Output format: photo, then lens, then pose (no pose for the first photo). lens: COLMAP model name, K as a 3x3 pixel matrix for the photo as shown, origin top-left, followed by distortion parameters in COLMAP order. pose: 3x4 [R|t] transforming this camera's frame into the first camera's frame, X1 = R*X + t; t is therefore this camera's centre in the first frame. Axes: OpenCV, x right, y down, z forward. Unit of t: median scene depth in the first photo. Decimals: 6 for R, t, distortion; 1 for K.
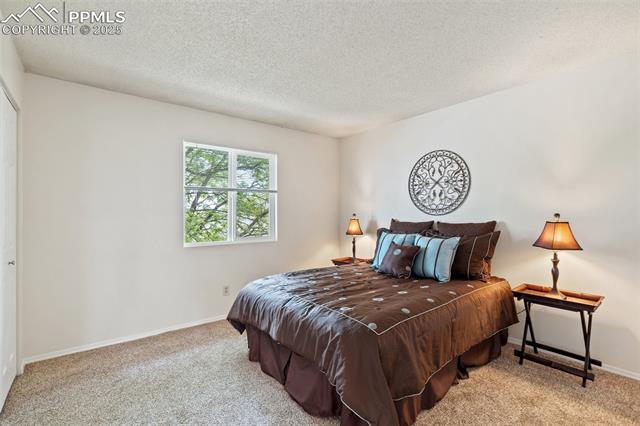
lens RADIAL K [[293.4, 0, 316.9], [0, 293.4, 213.1], [0, 0, 1]] dist [-0.001627, 0.000179]
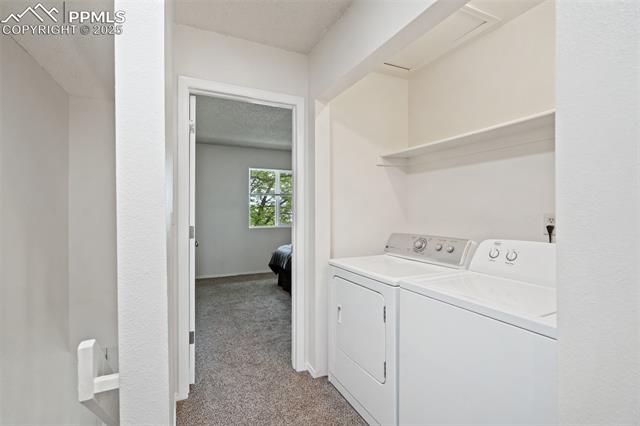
lens RADIAL K [[293.4, 0, 316.9], [0, 293.4, 213.1], [0, 0, 1]] dist [-0.001627, 0.000179]
pose [[0.971999, 0.004255, -0.234947, 0.433526], [0.000054, 0.999832, 0.018330, -0.011042], [0.234986, -0.017830, 0.971835, -0.747412]]
